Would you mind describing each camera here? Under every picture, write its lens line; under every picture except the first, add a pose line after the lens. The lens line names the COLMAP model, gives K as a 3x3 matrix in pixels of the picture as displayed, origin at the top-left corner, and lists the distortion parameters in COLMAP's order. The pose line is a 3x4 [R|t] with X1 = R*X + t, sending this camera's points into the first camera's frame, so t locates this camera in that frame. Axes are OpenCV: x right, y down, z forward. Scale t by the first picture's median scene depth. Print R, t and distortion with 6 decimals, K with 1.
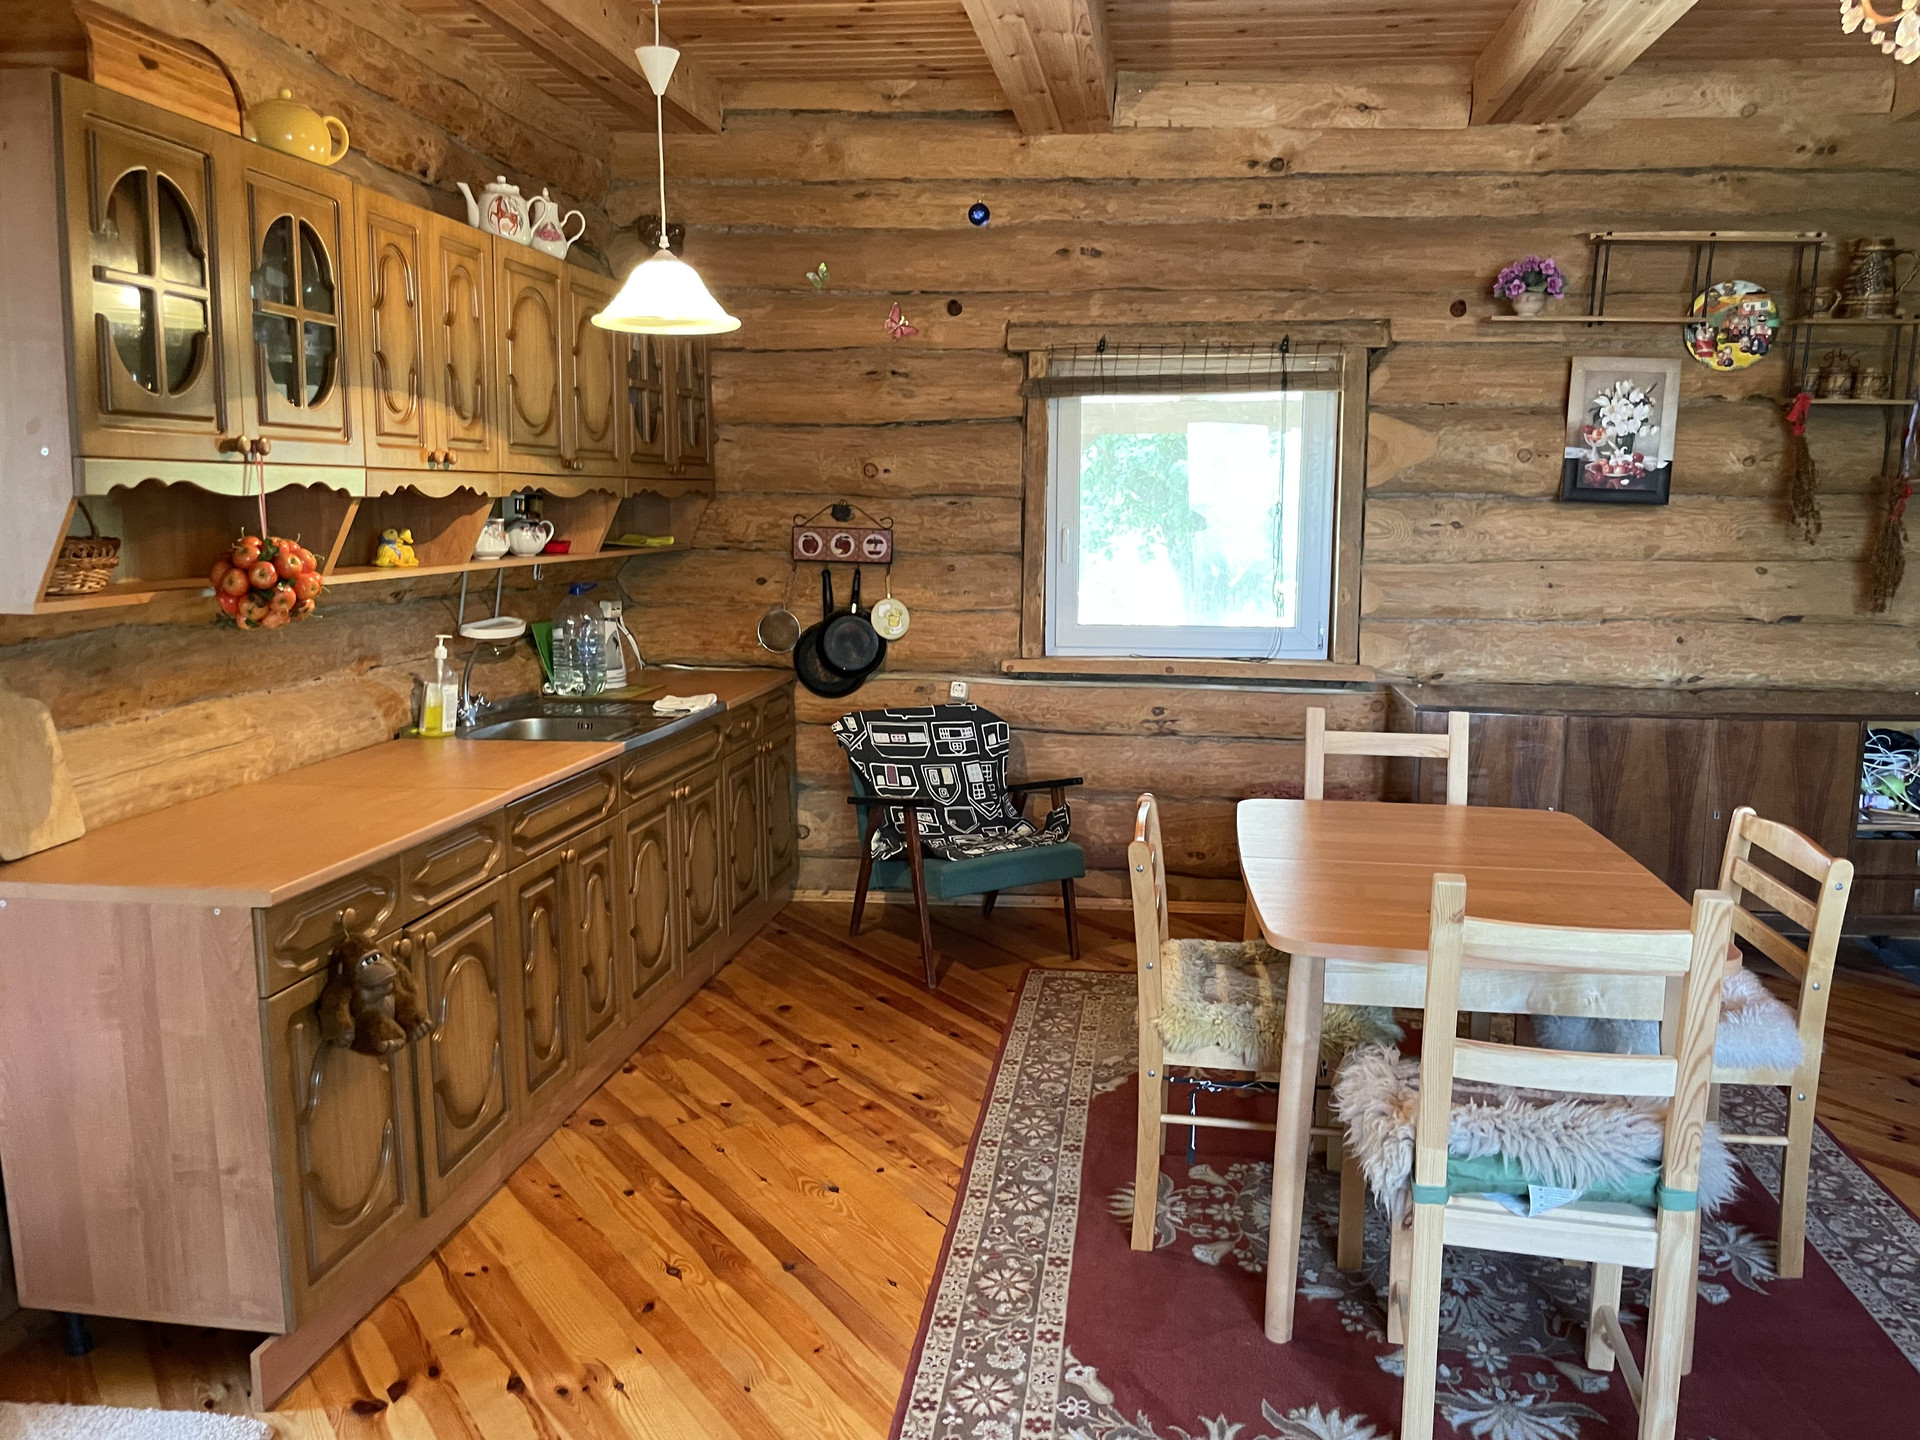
lens RADIAL K [[1464.7, 0, 978.6], [0, 1464.7, 701.5], [0, 0, 1]] dist [0.086560, -0.122338]
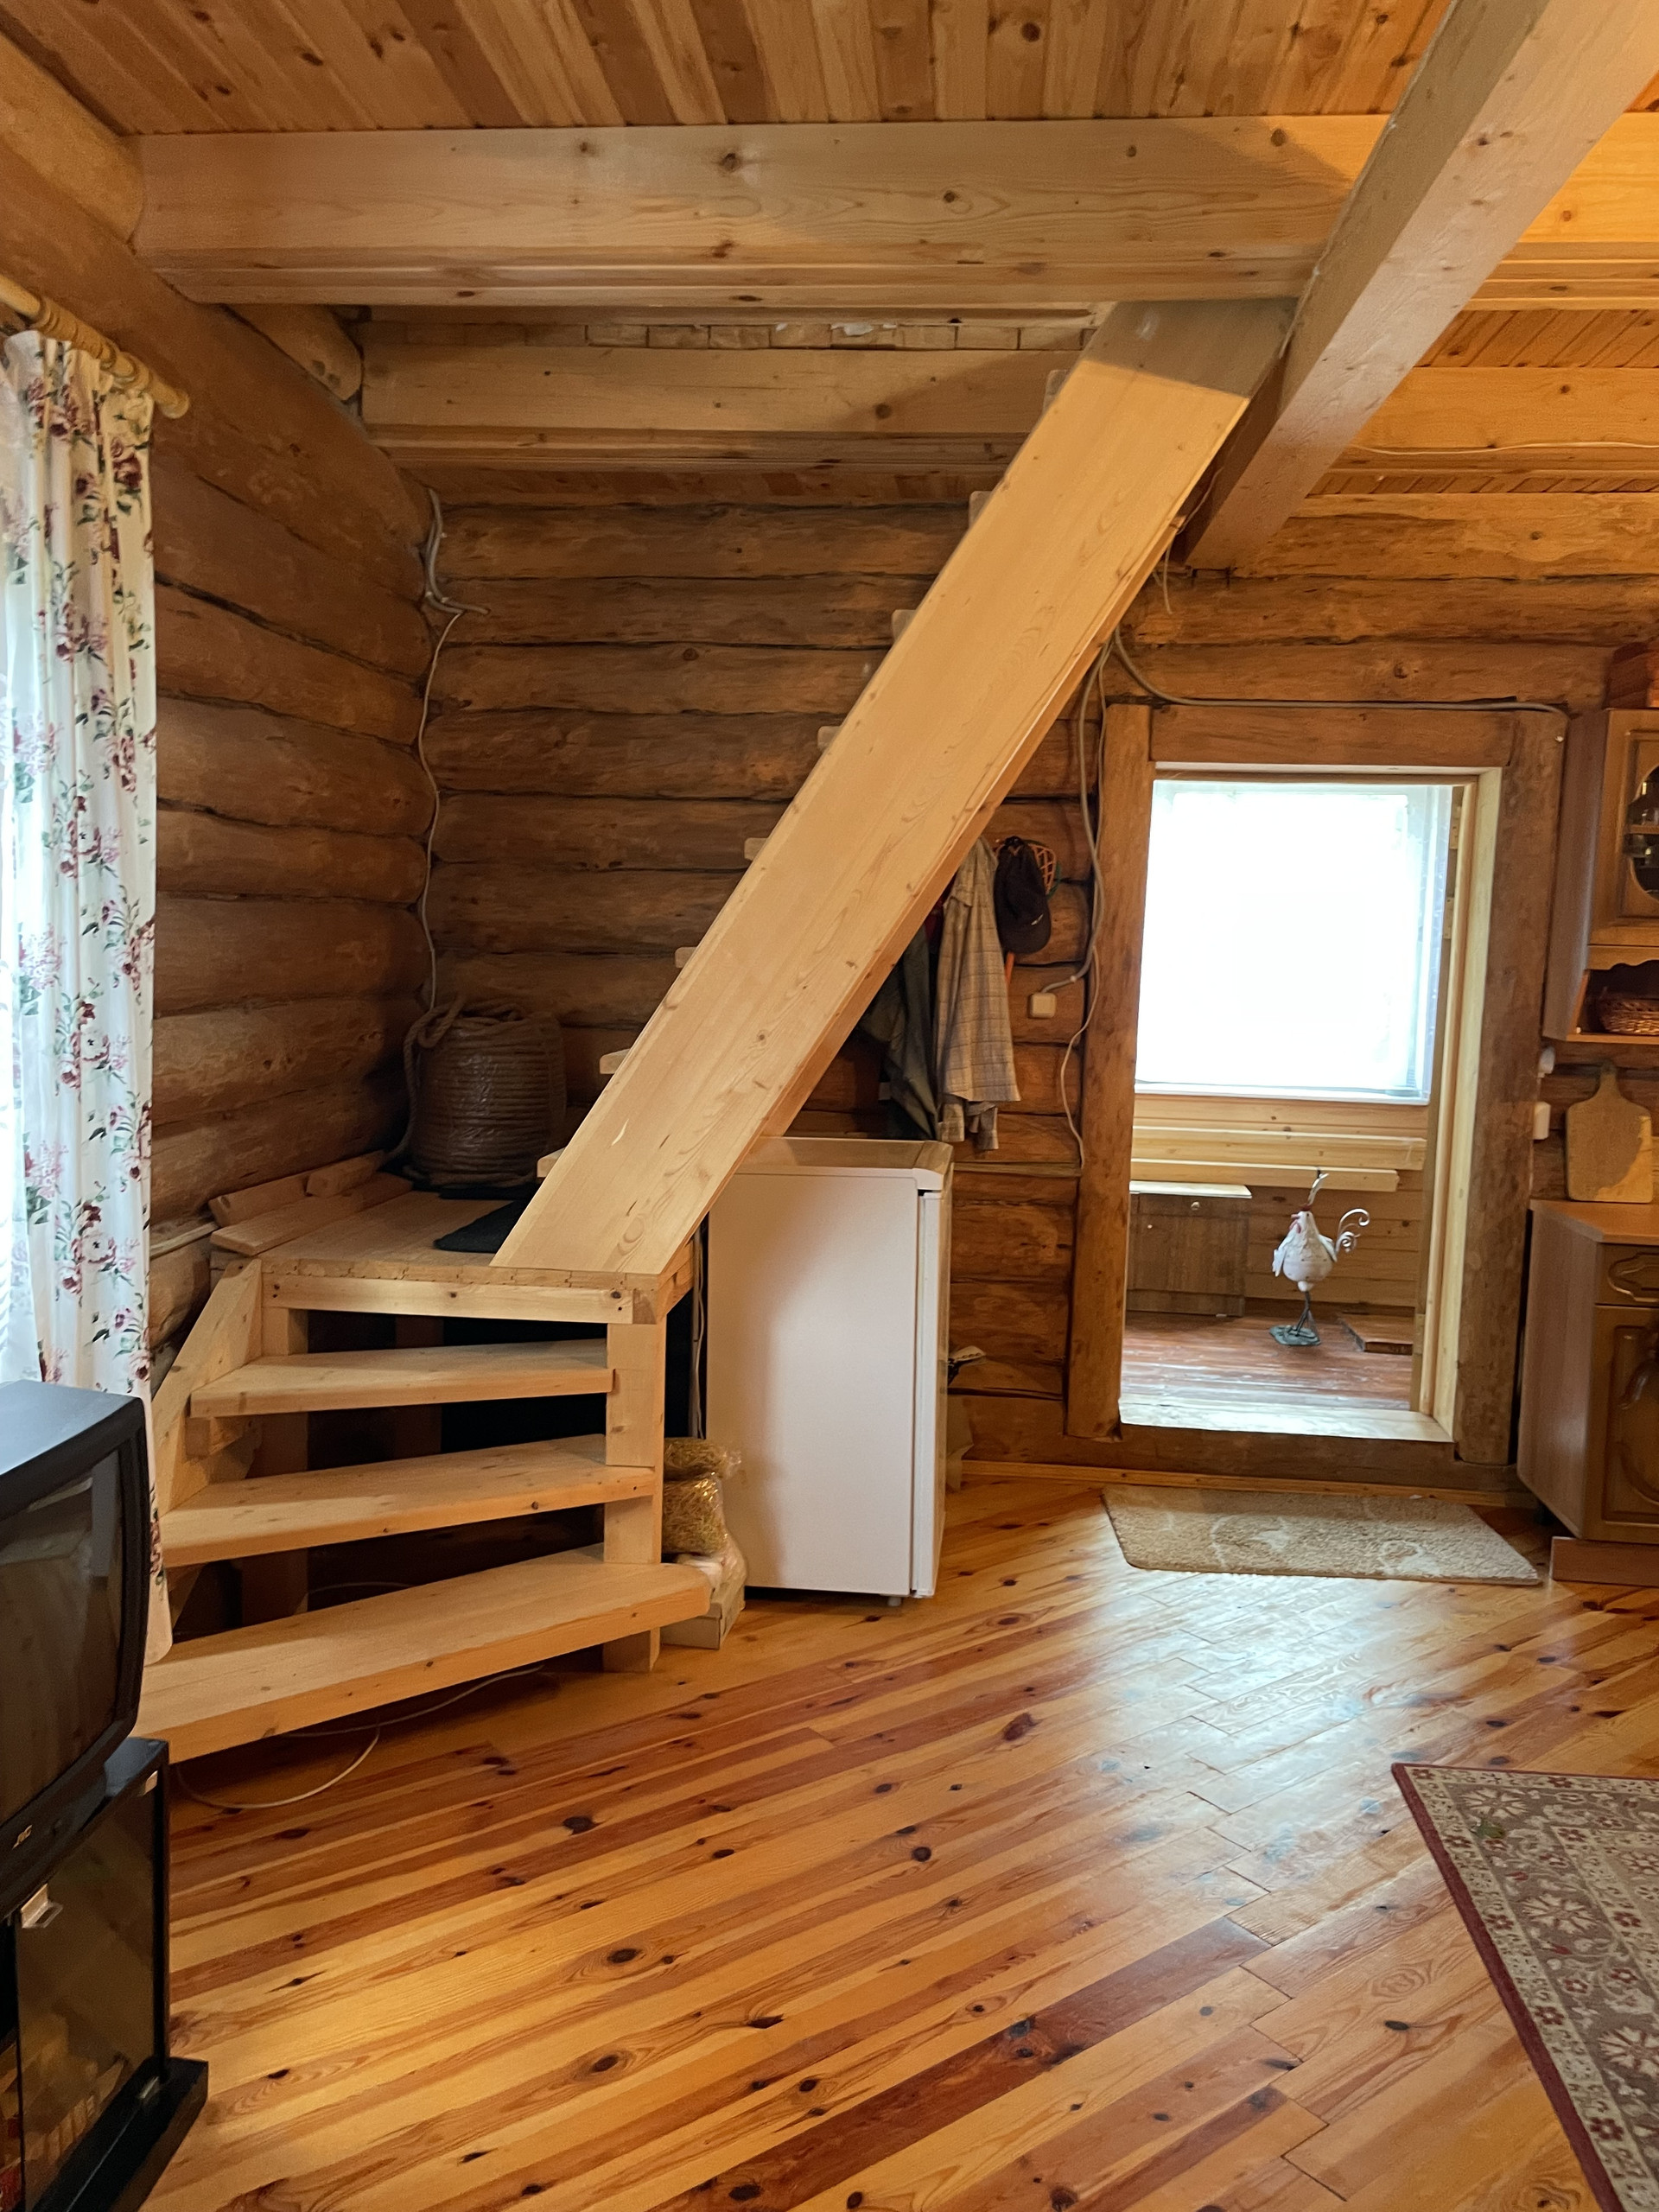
lens RADIAL K [[1687.4, 0, 835.3], [0, 1687.4, 1101.8], [0, 0, 1]] dist [0.086560, -0.122338]
pose [[0.050506, 0.094983, -0.994197, 0.573112], [-0.171335, 0.981533, 0.085069, -0.007366], [0.983917, 0.166044, 0.065848, 0.049578]]
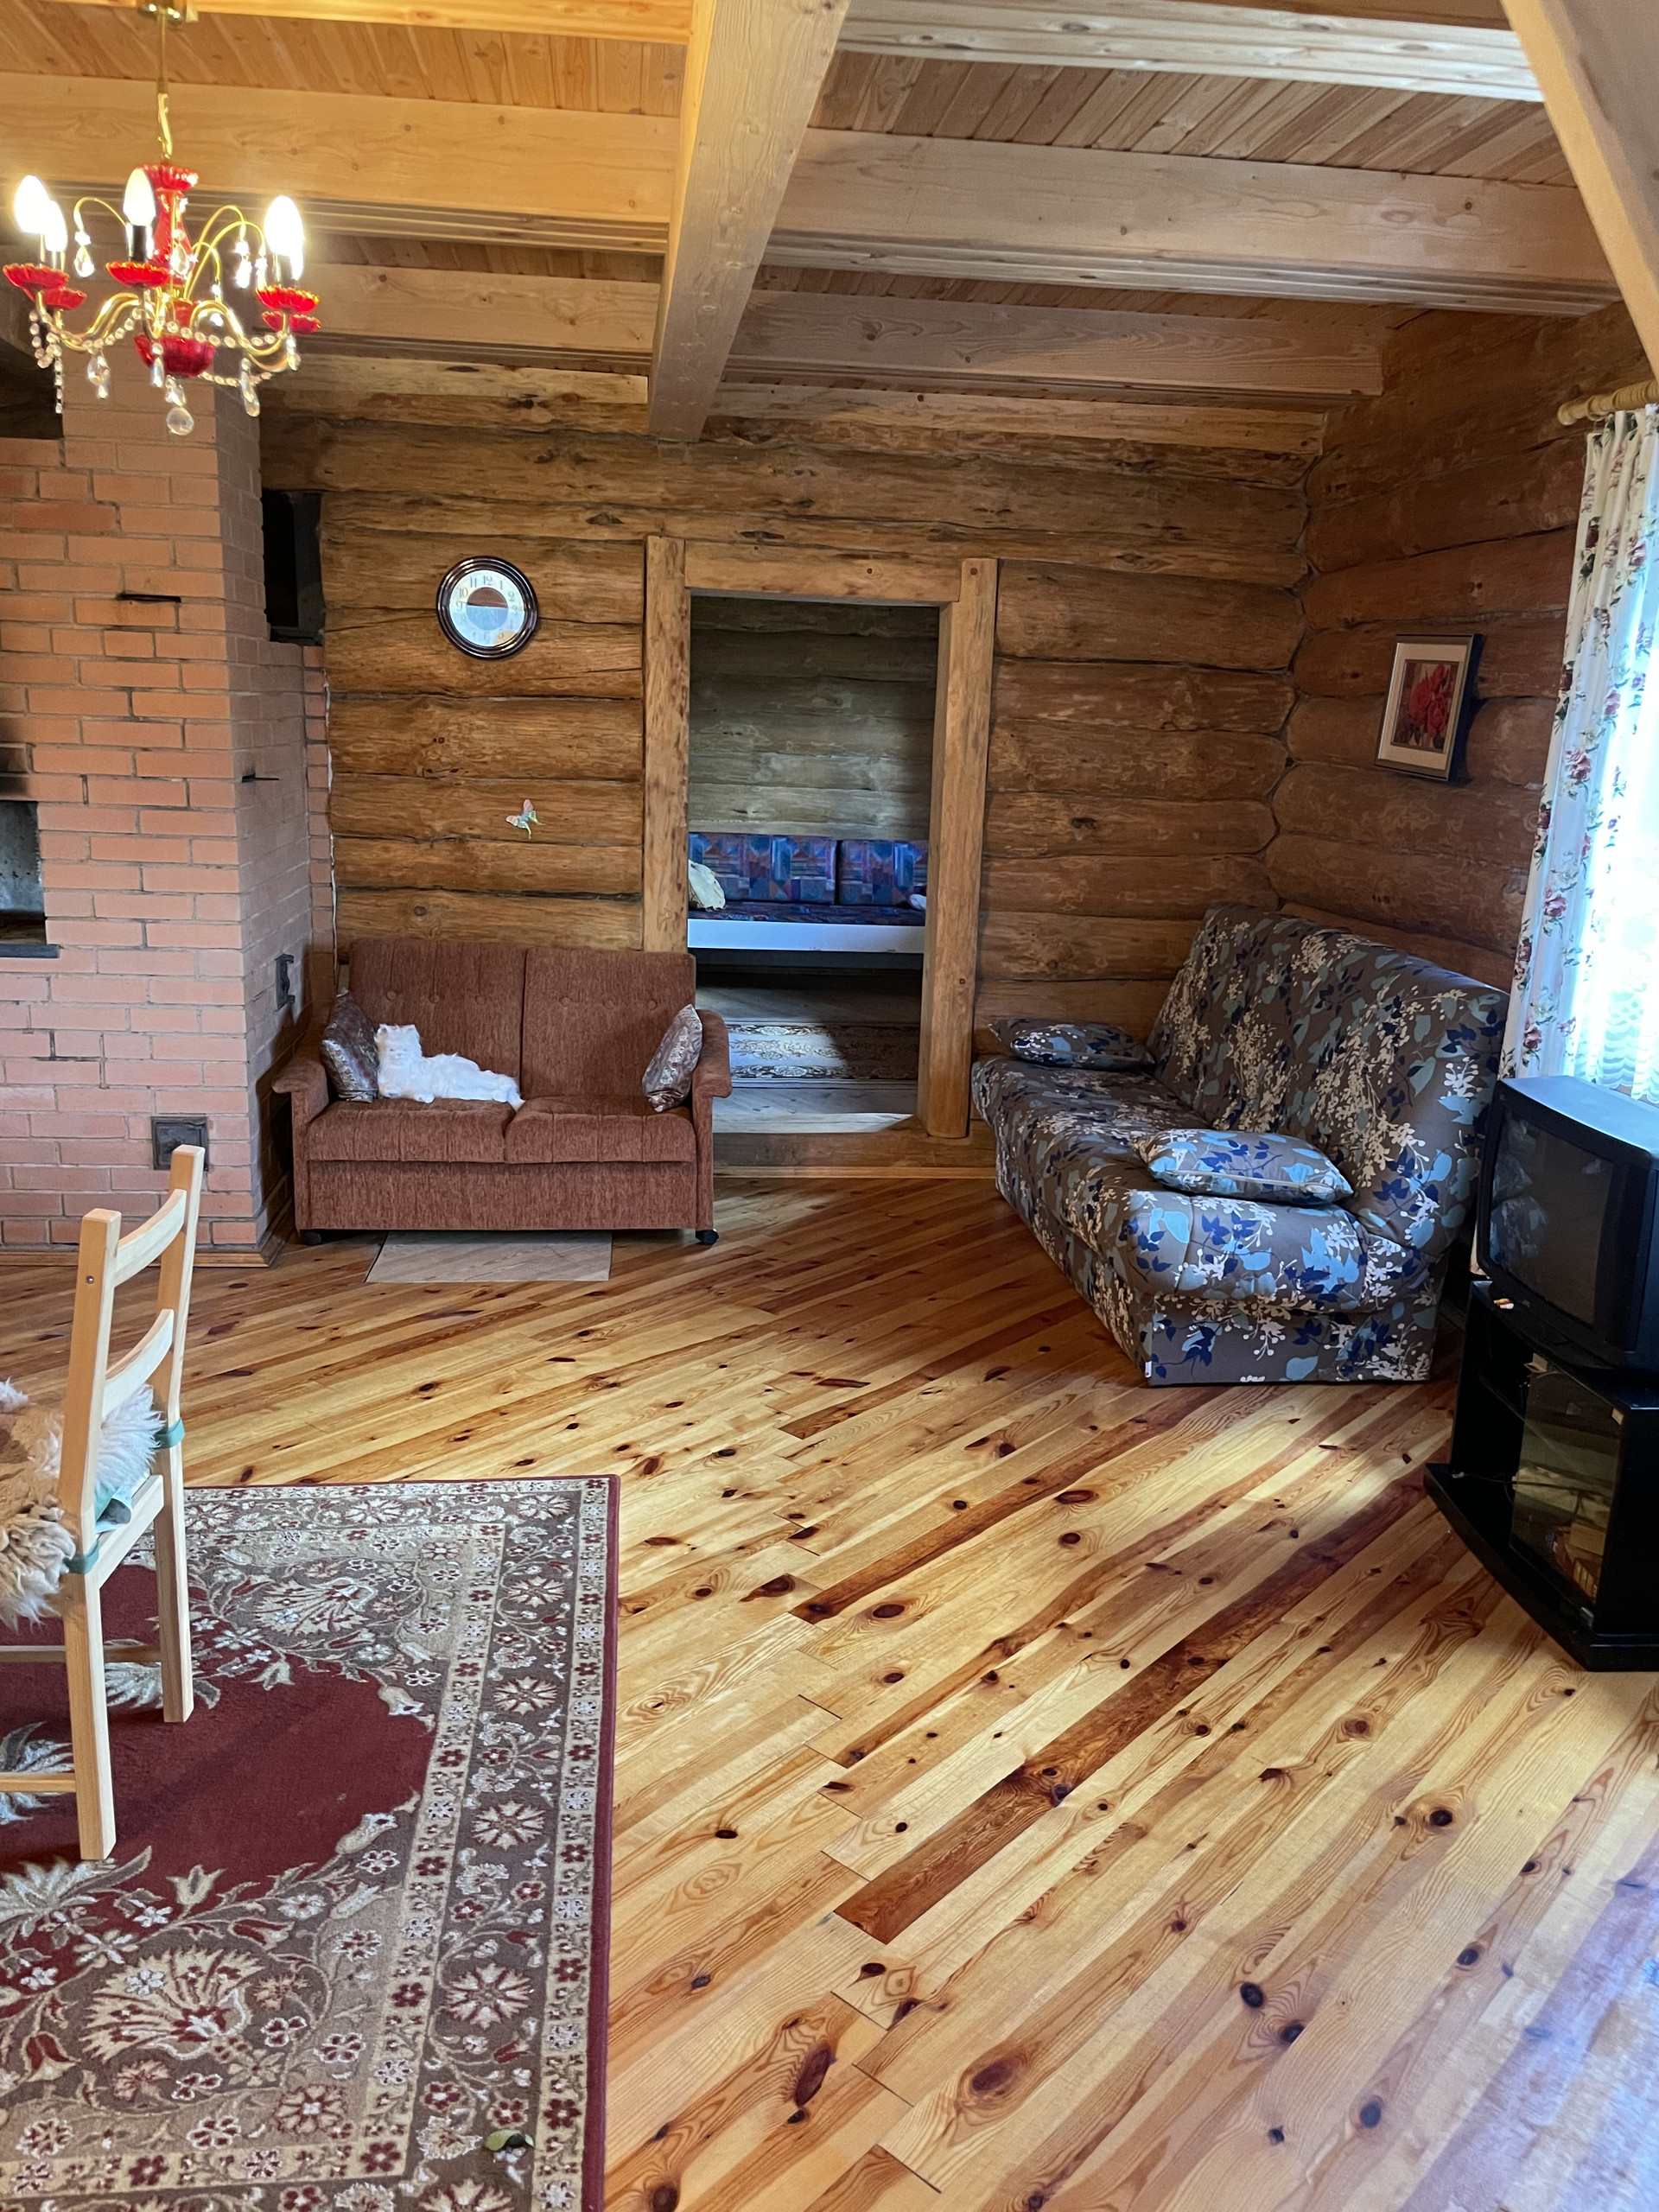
lens RADIAL K [[1690.5, 0, 843.5], [0, 1690.5, 1099.9], [0, 0, 1]] dist [0.084361, -0.123473]
pose [[-0.251274, -0.232953, 0.939465, -0.344574], [0.098195, 0.959463, 0.264175, -0.082180], [-0.962922, 0.158631, -0.218213, 0.333502]]
